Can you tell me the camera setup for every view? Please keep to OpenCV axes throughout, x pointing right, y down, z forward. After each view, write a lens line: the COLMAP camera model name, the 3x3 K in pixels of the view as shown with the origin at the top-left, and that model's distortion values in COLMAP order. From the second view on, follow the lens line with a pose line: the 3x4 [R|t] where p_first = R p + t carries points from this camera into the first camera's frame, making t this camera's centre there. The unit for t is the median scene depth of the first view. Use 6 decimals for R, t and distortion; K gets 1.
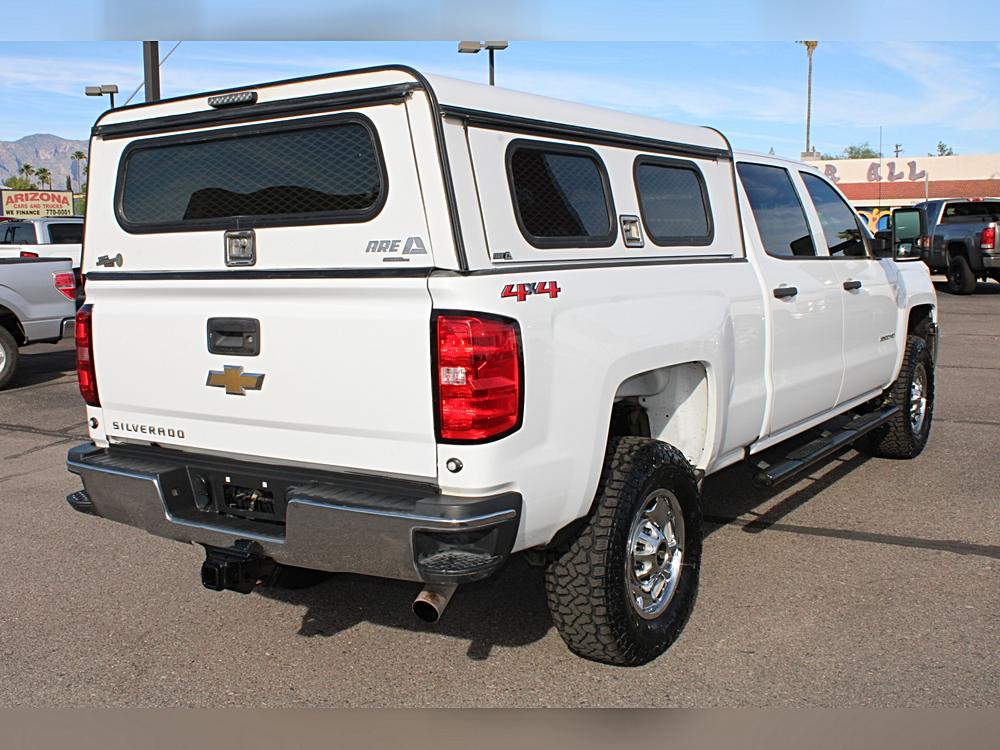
lens RADIAL K [[1087.6, 0, 496.9], [0, 1087.6, 371.6], [0, 0, 1]] dist [-0.085042, 0.000000]
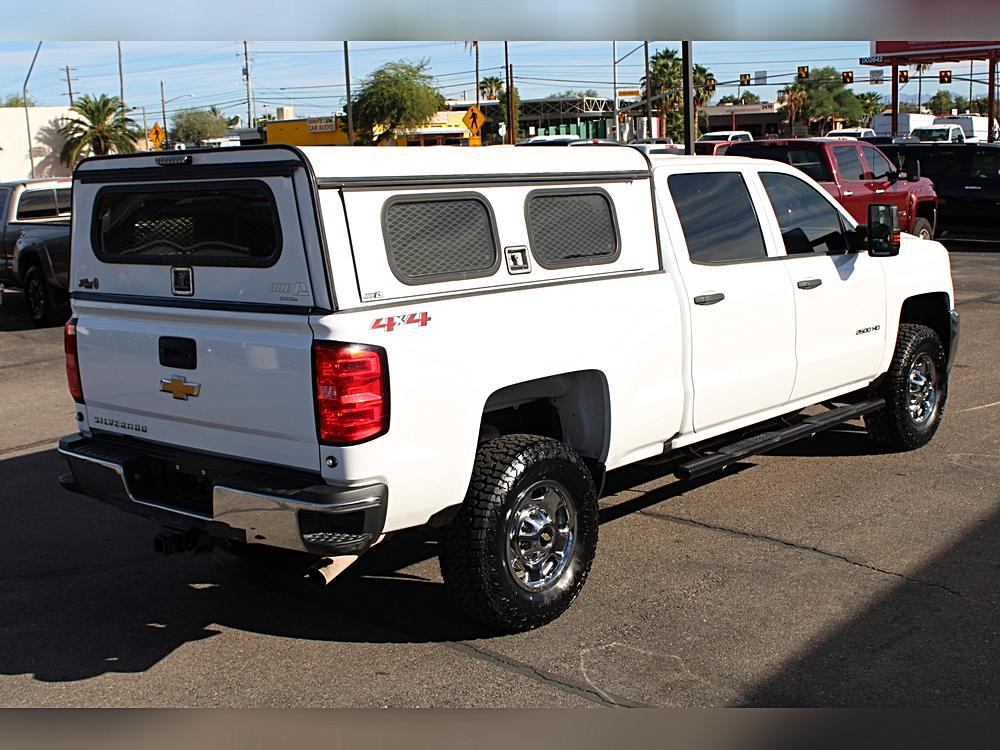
lens RADIAL K [[1267.2, 0, 497.4], [0, 1267.2, 366.5], [0, 0, 1]] dist [-0.053364, 0.000000]
pose [[0.993553, 0.008957, -0.113016, 0.255243], [-0.004976, 0.999359, 0.035456, -0.062906], [0.113261, -0.034665, 0.992960, -0.353577]]
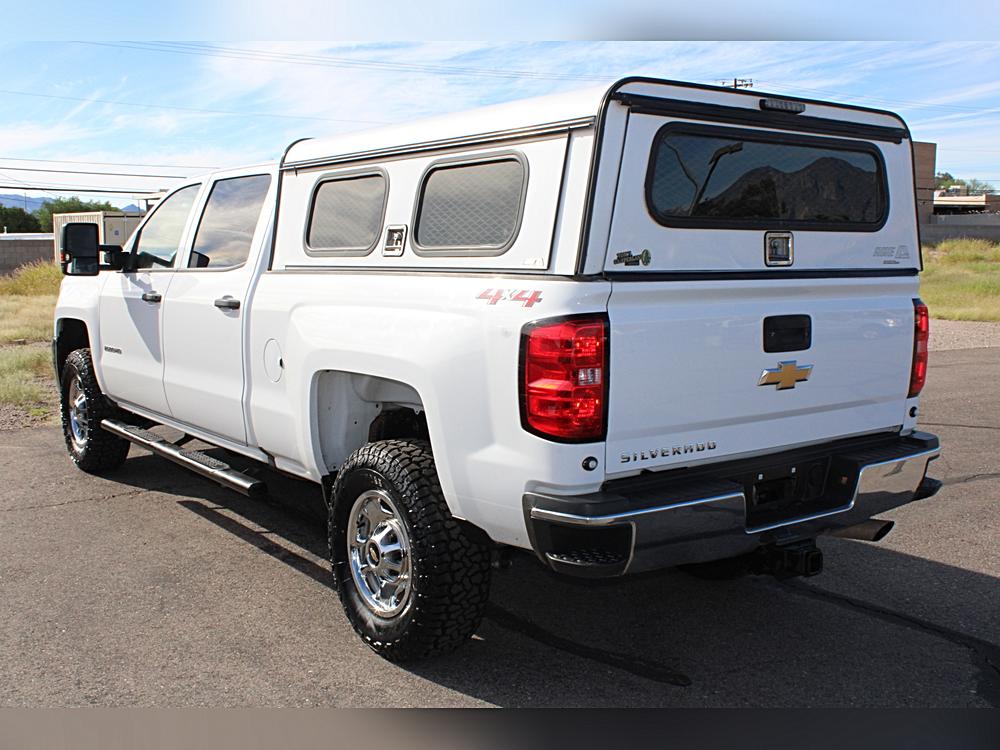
lens RADIAL K [[1087.6, 0, 501.5], [0, 1087.6, 382.4], [0, 0, 1]] dist [-0.085042, 0.000000]
pose [[0.325913, -0.090328, 0.941075, -1.190383], [0.101930, 0.992980, 0.060010, -0.068935], [-0.939889, 0.076366, 0.332832, 0.827979]]
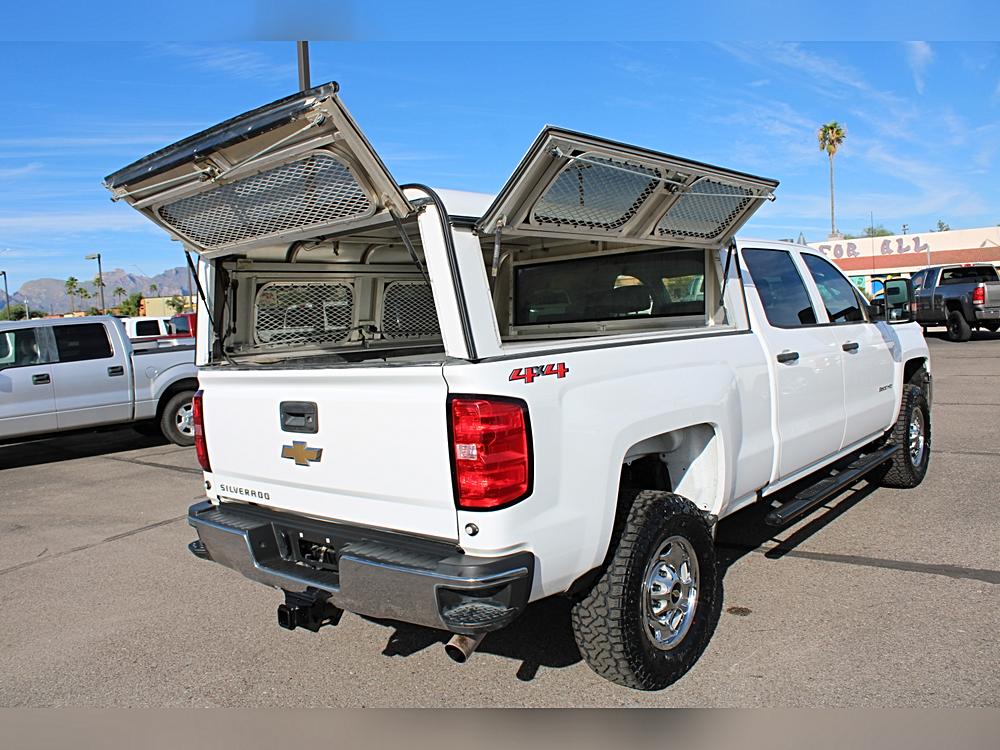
lens RADIAL K [[823.2, 0, 495.6], [0, 823.2, 374.0], [0, 0, 1]] dist [-0.133973, 0.074948]
pose [[0.991681, -0.033303, -0.124335, 0.078021], [0.027451, 0.998447, -0.048483, -0.027223], [0.125757, 0.044667, 0.991055, 0.117028]]
